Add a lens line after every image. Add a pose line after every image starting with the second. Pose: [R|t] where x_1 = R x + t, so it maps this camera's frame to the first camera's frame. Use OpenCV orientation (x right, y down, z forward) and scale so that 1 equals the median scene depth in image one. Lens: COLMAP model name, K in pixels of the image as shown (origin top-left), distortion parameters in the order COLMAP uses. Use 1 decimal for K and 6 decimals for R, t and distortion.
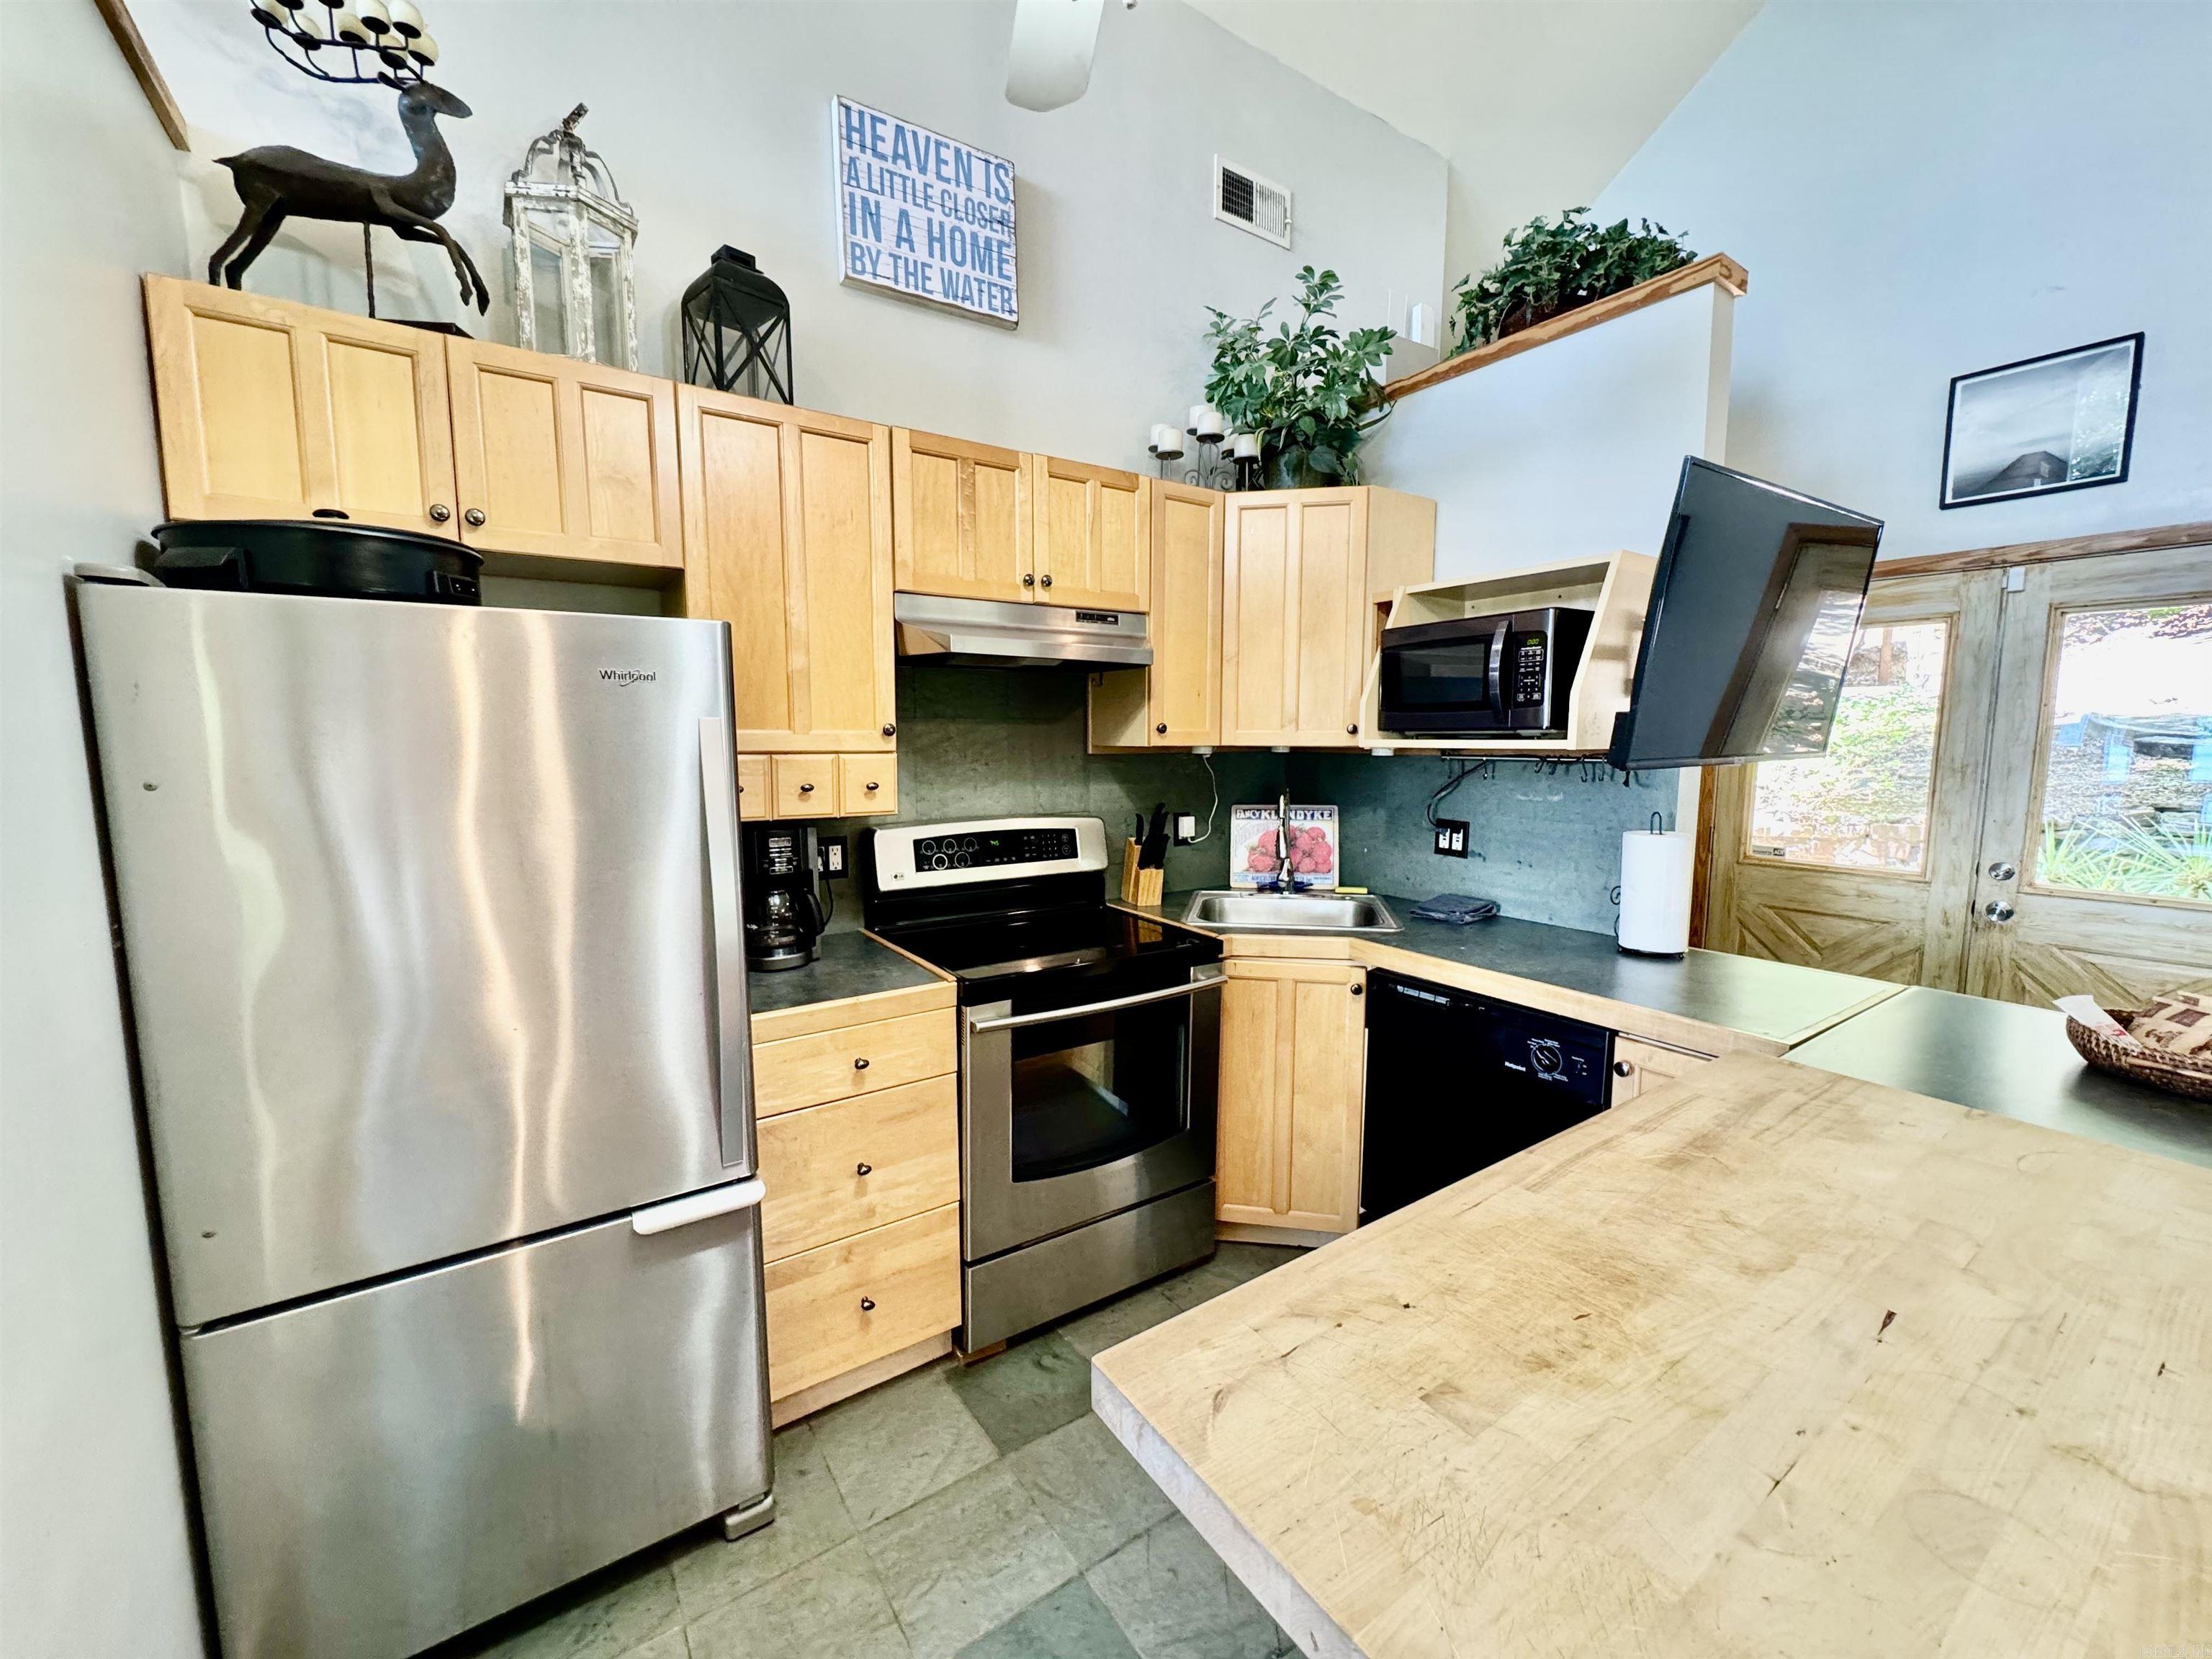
lens RADIAL K [[889.5, 0, 1101.9], [0, 889.5, 830.7], [0, 0, 1]] dist [-0.001439, -0.000350]
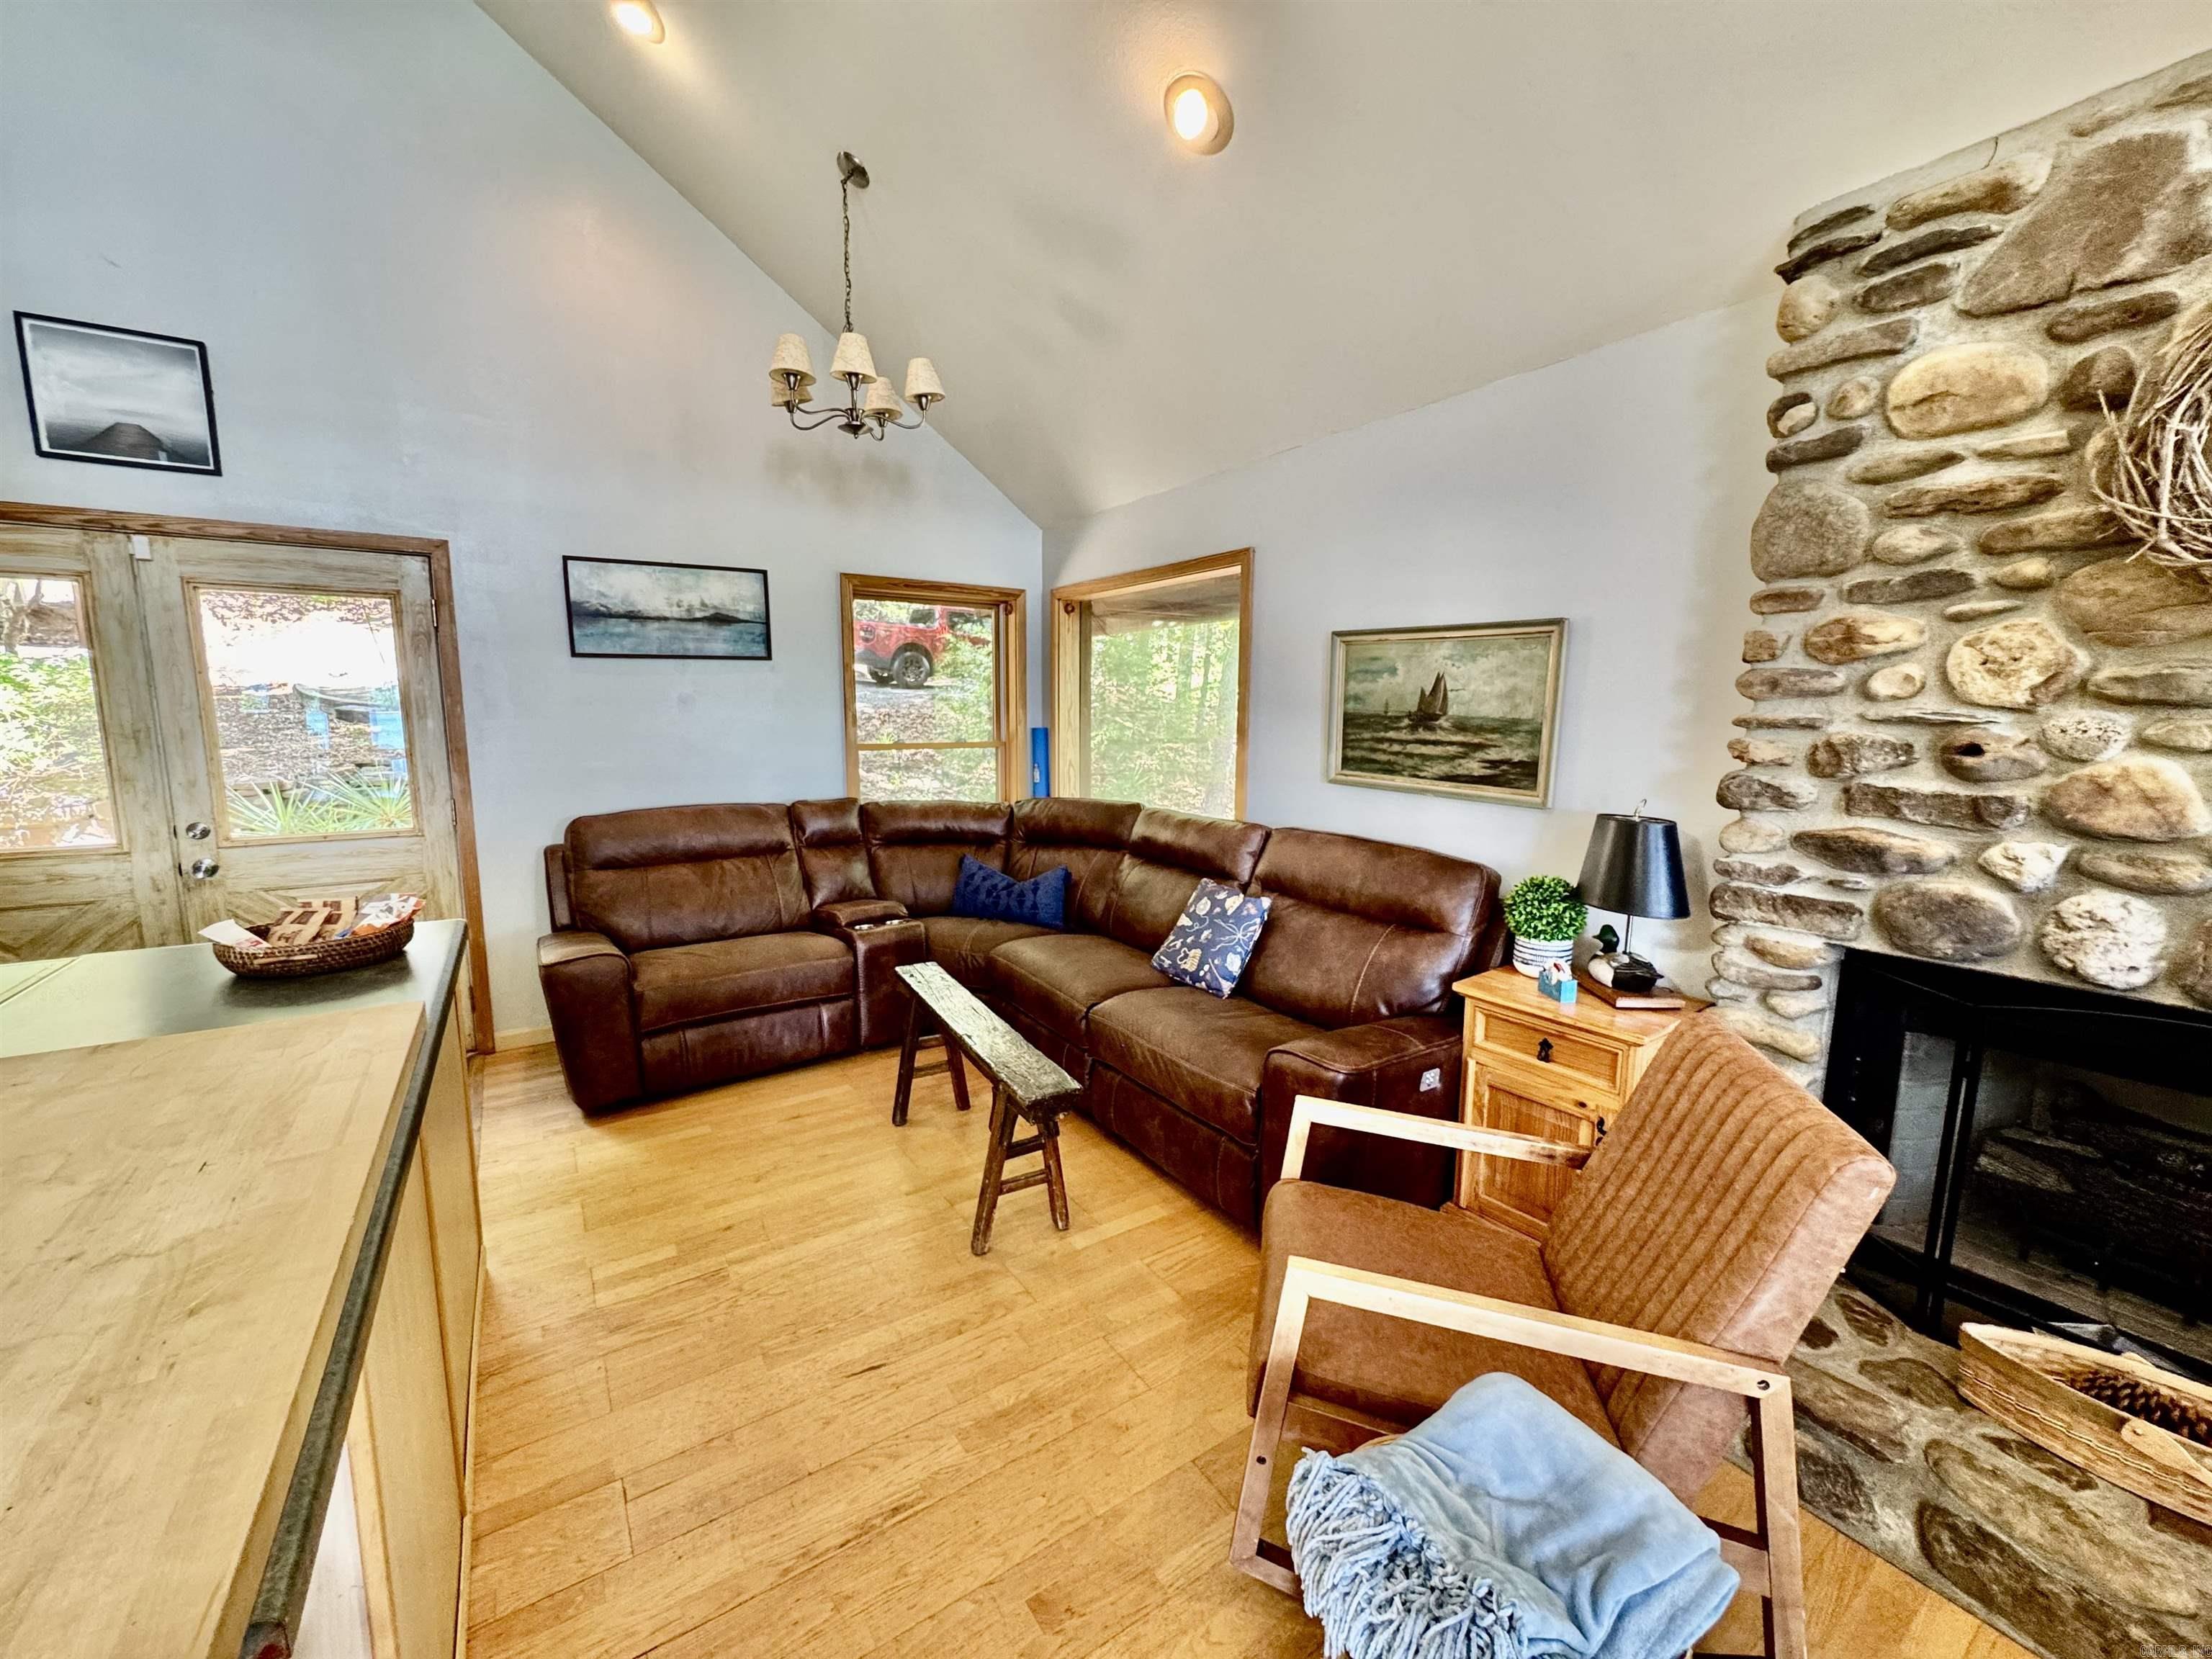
lens RADIAL K [[889.5, 0, 1104.1], [0, 889.5, 829.9], [0, 0, 1]] dist [-0.001439, -0.000350]
pose [[0.018210, -0.134960, 0.990684, -0.007244], [0.103279, 0.985801, 0.132397, 0.016322], [-0.994486, 0.099906, 0.031890, -0.099859]]
